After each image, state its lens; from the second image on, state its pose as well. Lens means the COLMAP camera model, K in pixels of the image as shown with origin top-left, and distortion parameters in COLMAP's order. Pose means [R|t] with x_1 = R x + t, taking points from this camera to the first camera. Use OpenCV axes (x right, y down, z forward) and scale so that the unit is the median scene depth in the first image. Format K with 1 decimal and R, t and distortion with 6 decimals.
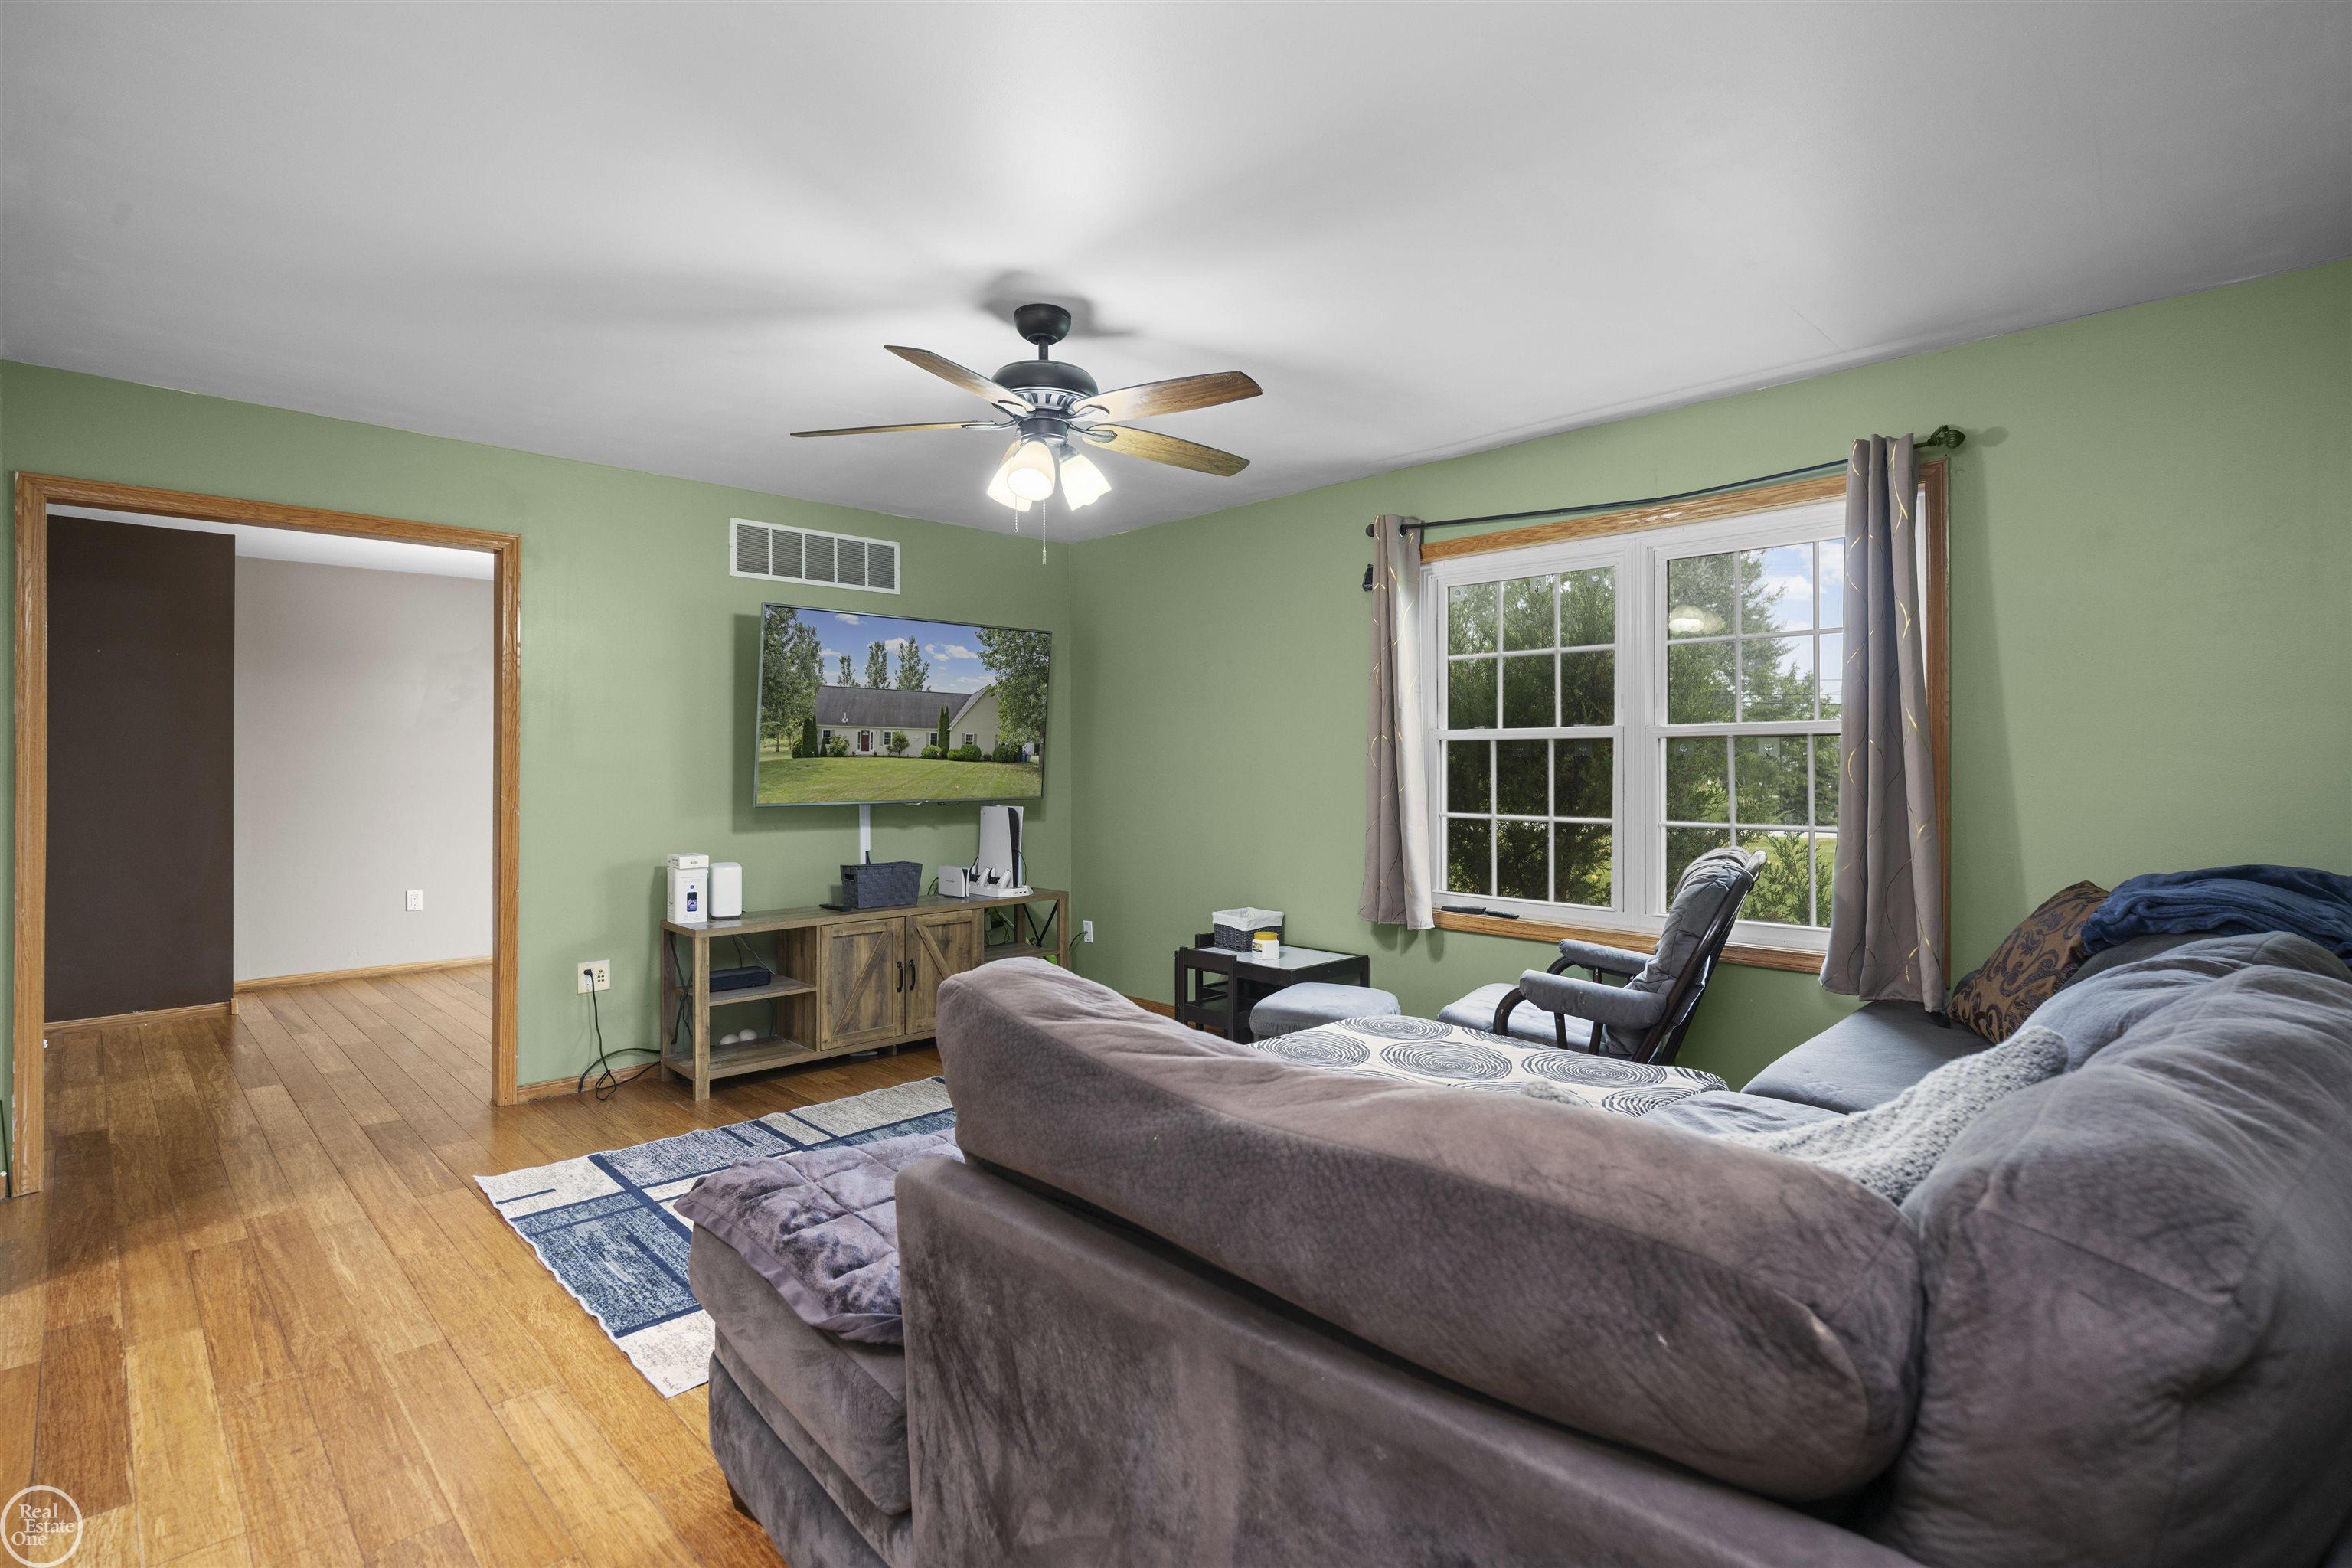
lens RADIAL K [[1123.9, 0, 1206.0], [0, 1123.9, 747.6], [0, 0, 1]] dist [0.000615, -0.000280]
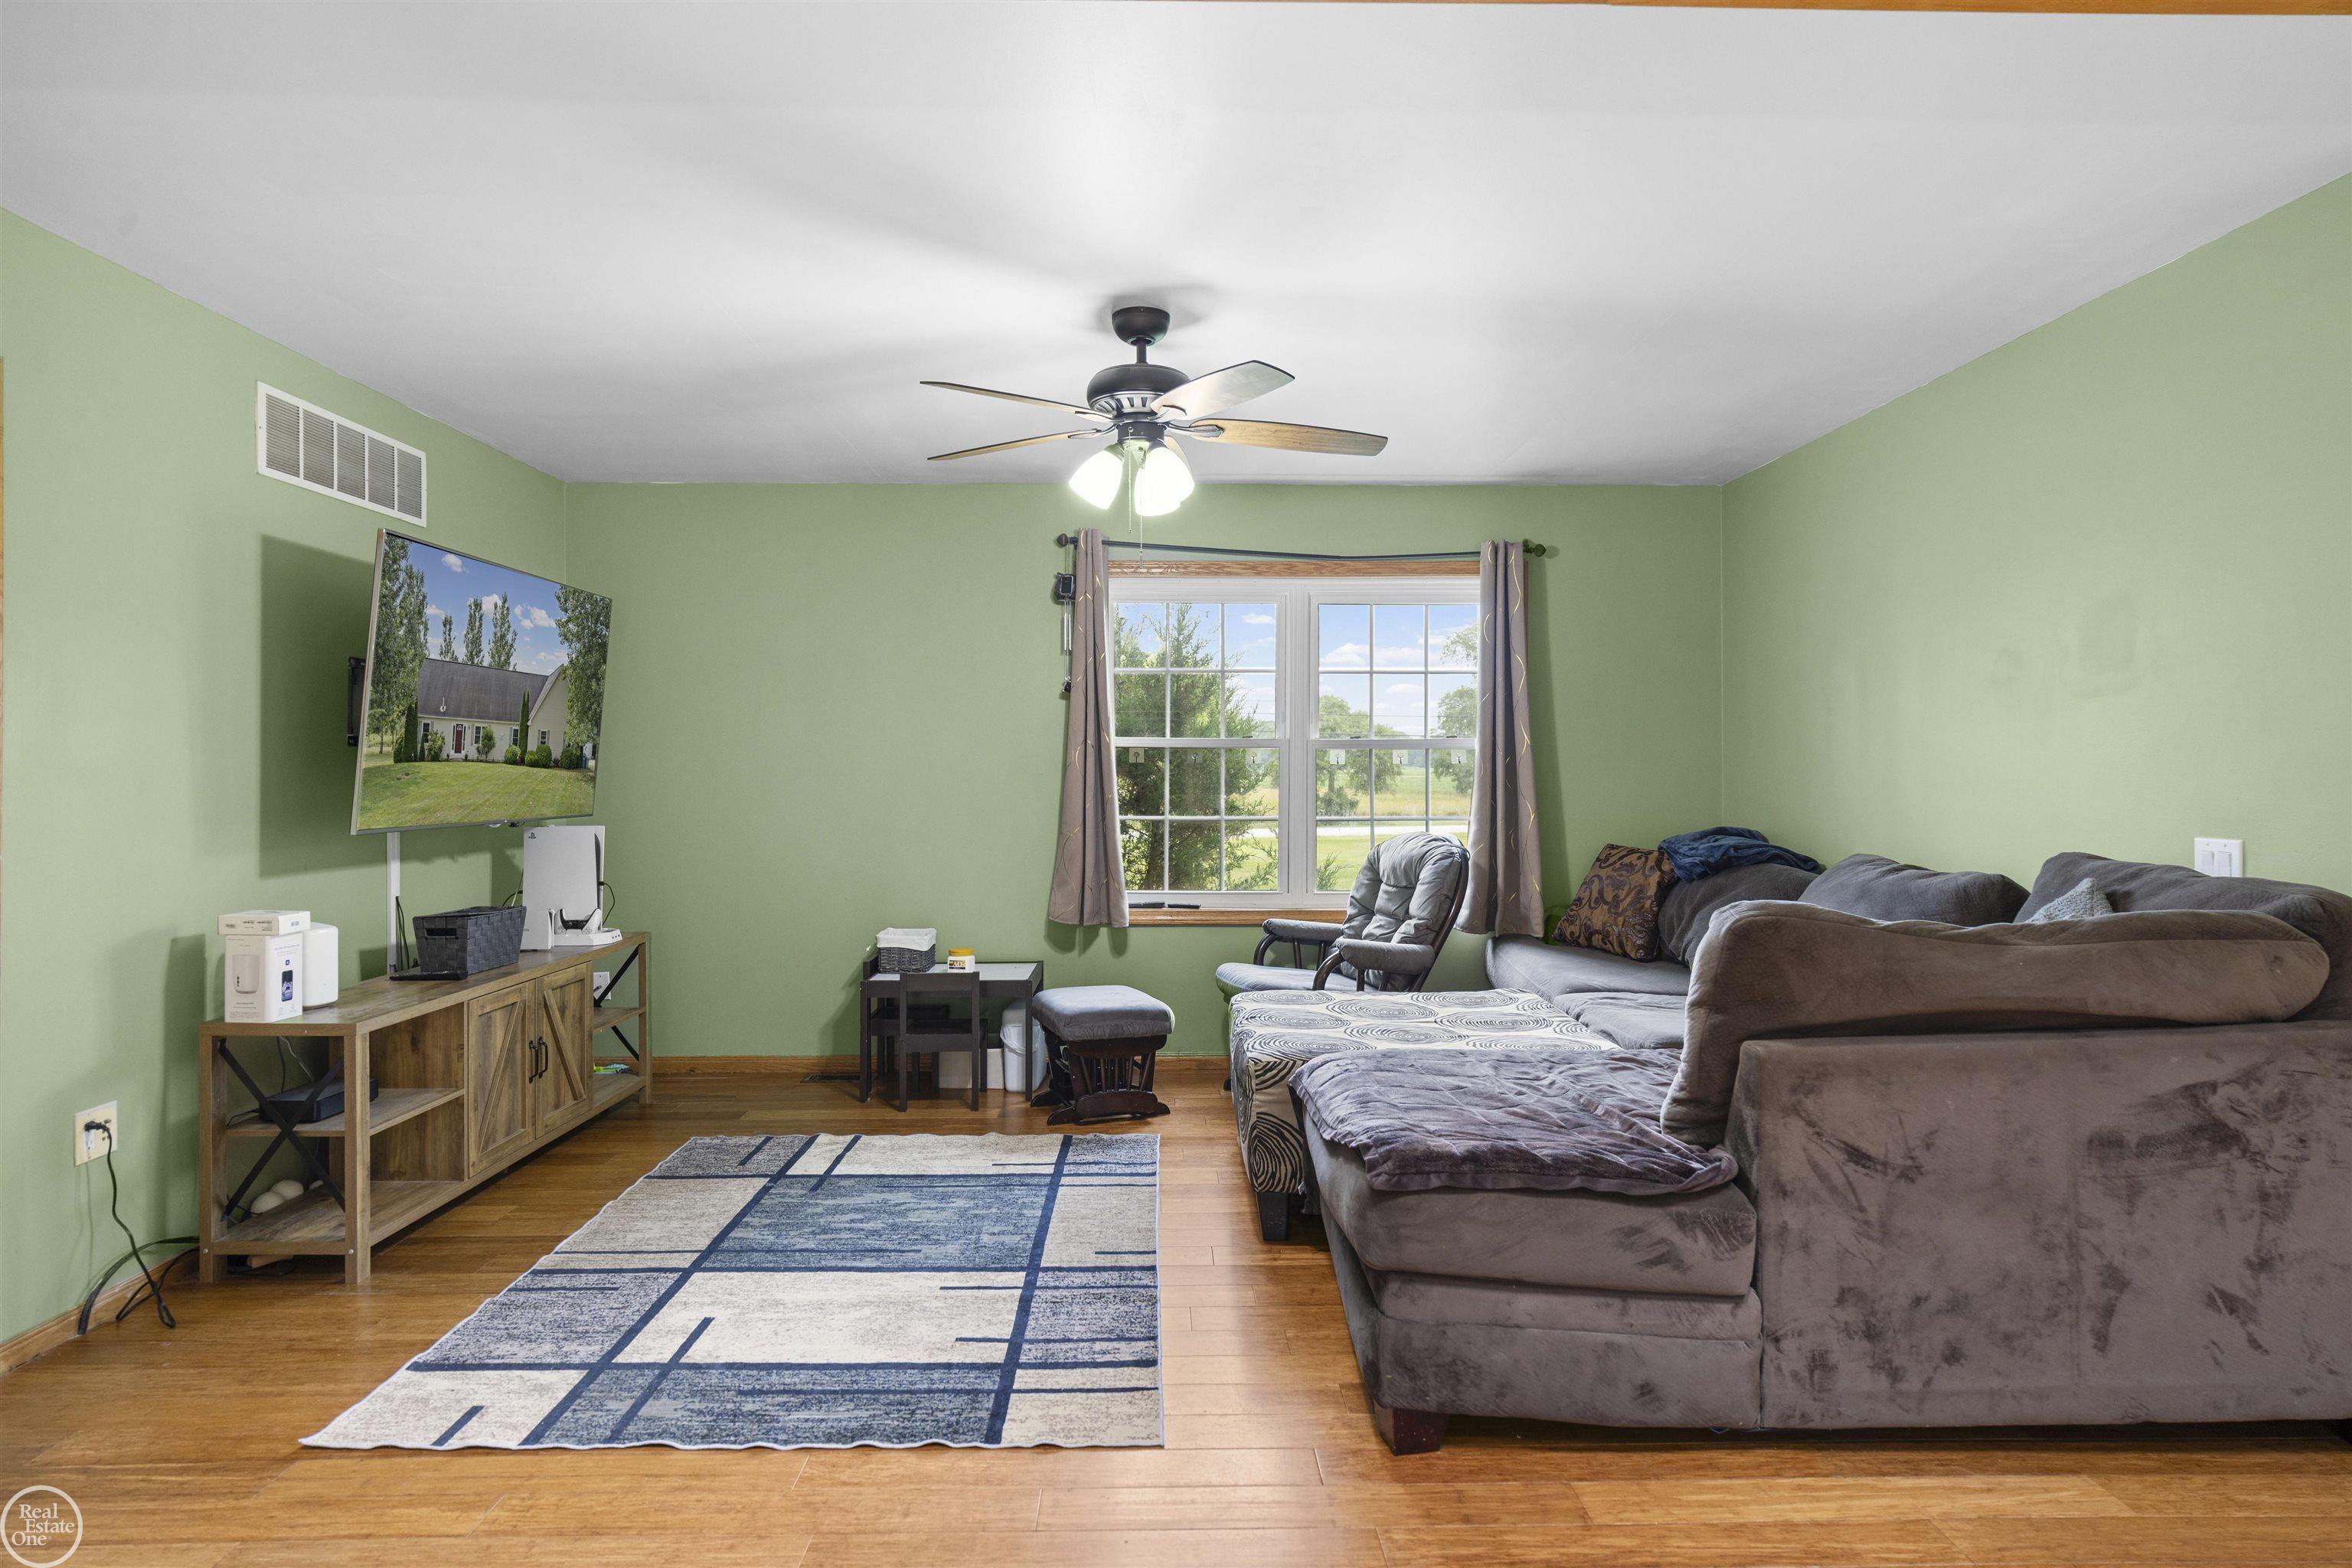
lens RADIAL K [[1269.5, 0, 1192.5], [0, 1269.5, 775.1], [0, 0, 1]] dist [-0.000760, -0.002042]
pose [[0.686664, -0.003494, 0.726967, -0.645453], [-0.012008, 0.999797, 0.016149, -0.001299], [-0.726876, -0.019818, 0.686483, 0.135848]]
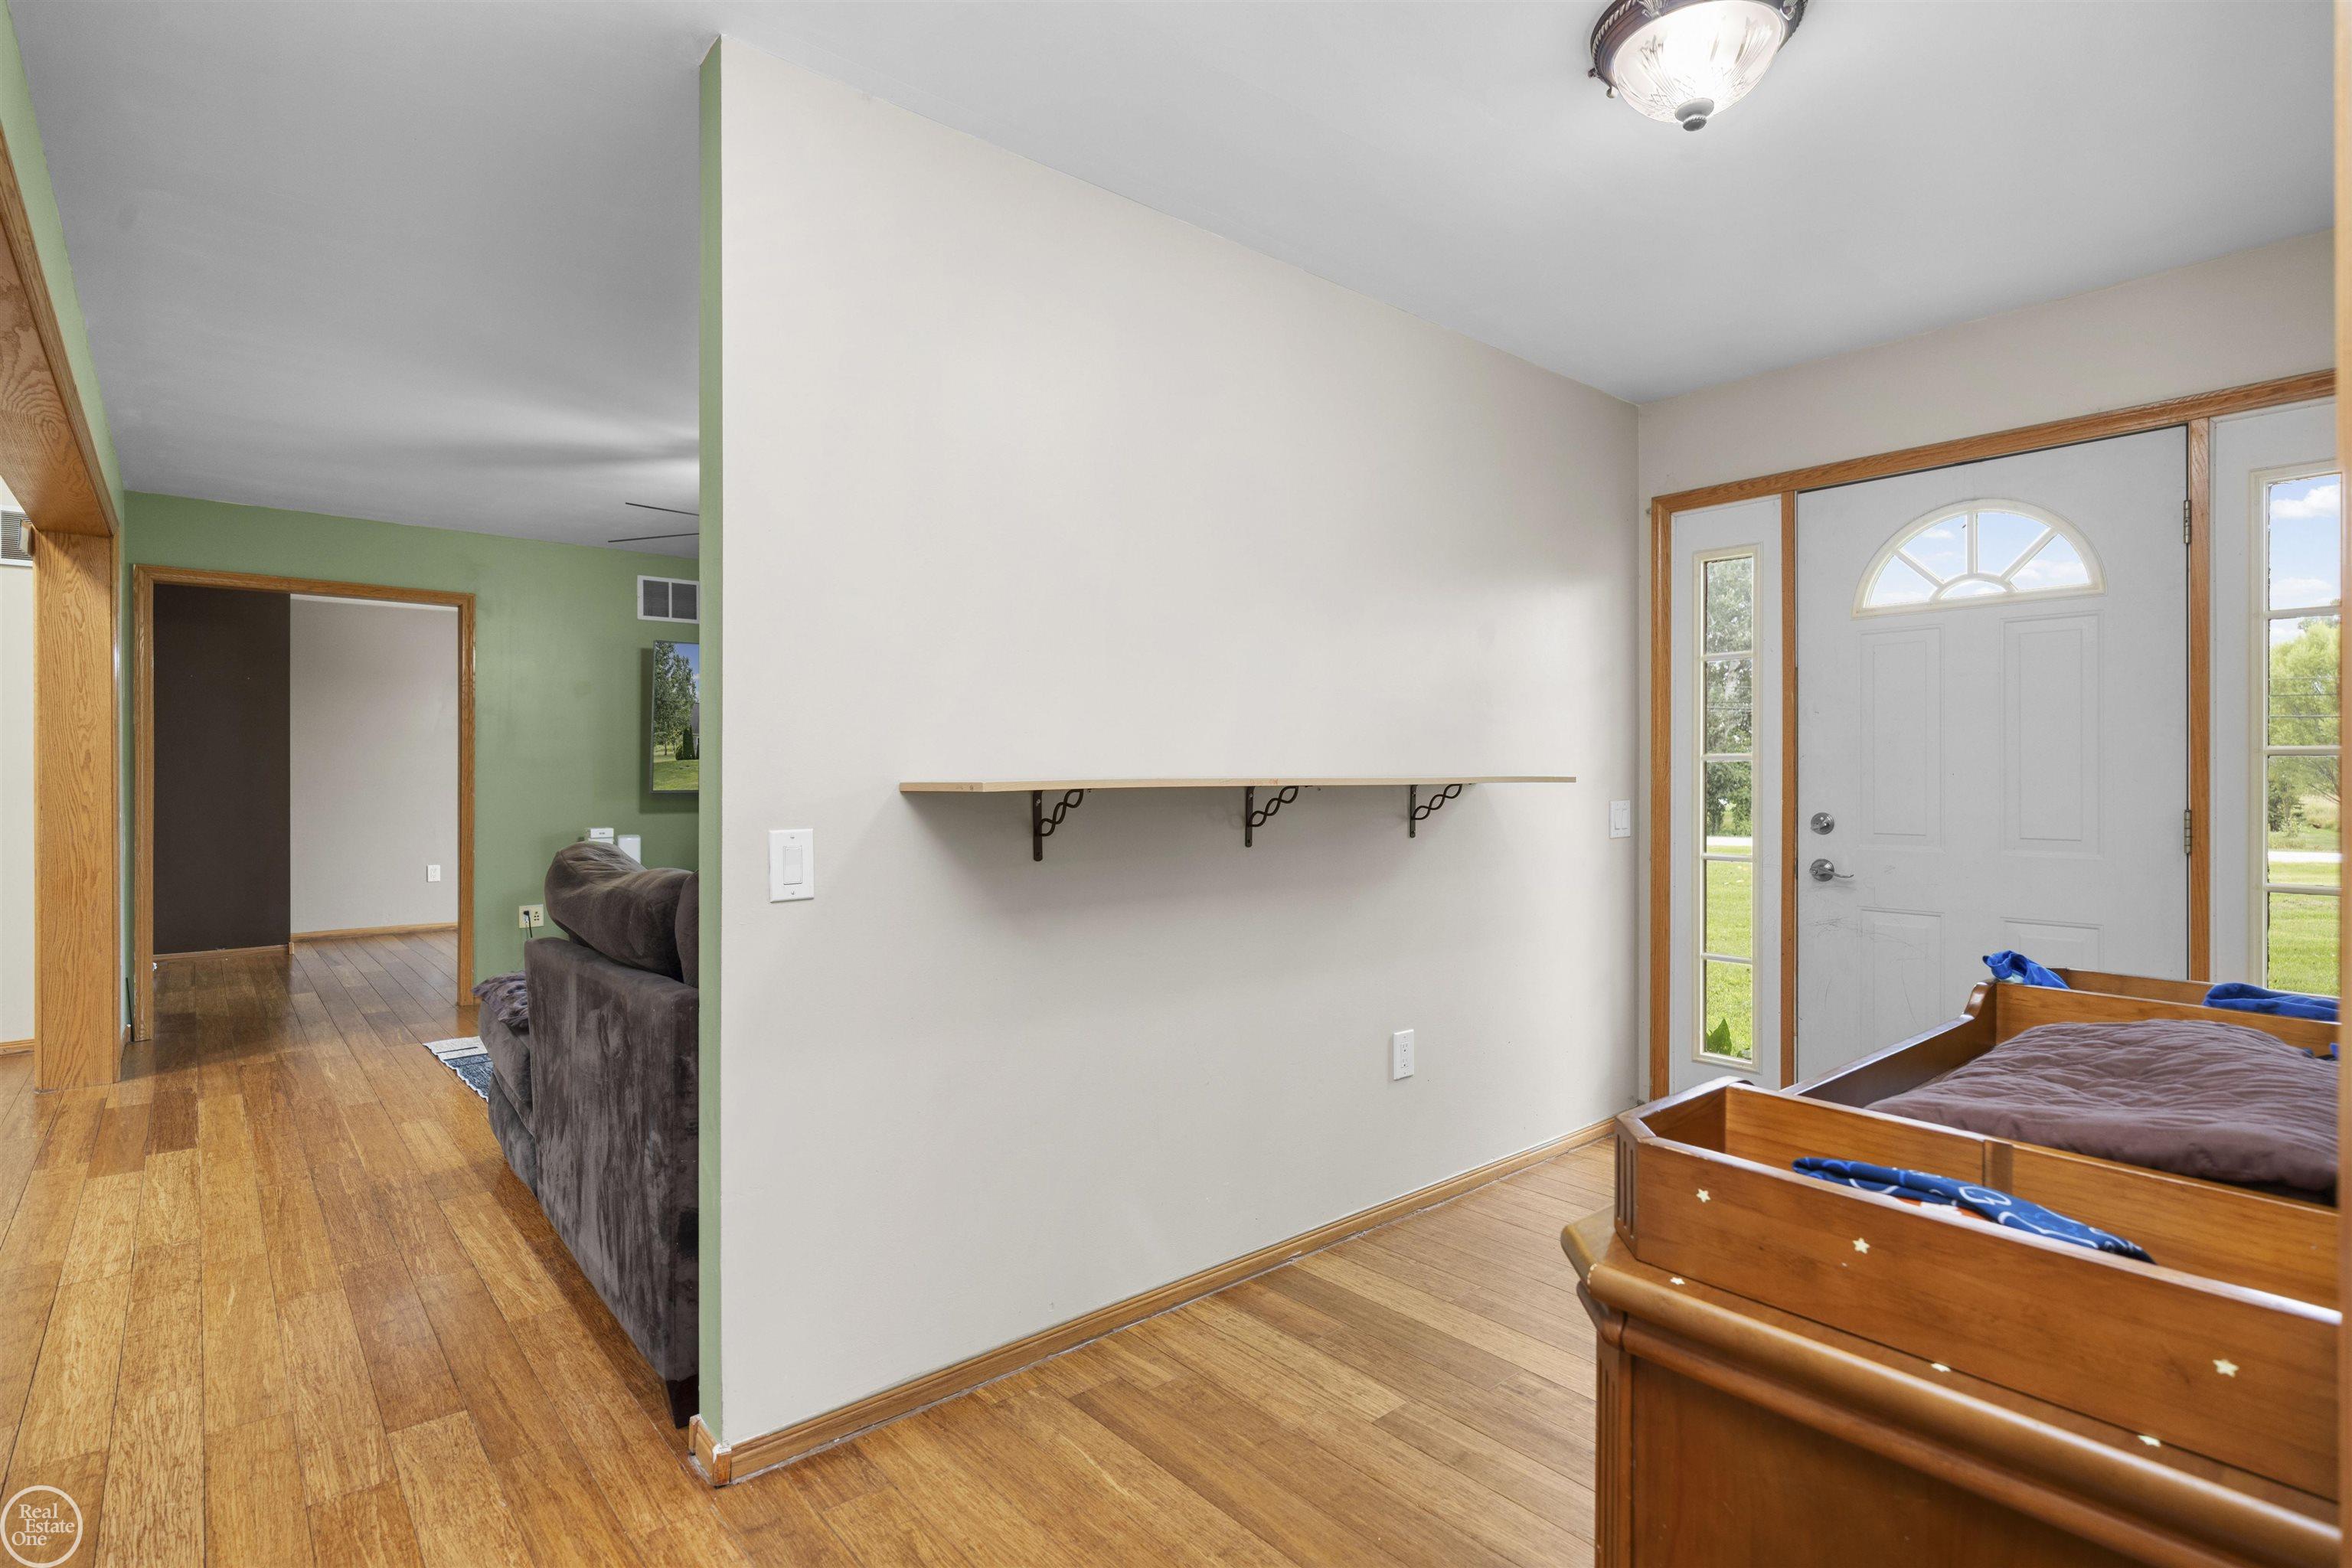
lens RADIAL K [[1149.2, 0, 1194.3], [0, 1149.2, 765.1], [0, 0, 1]] dist [-0.000502, -0.001026]
pose [[0.997772, 0.001783, -0.066685, 0.355598], [-0.001296, 0.999972, 0.007344, 0.009228], [0.066697, -0.007241, 0.997747, -0.339634]]
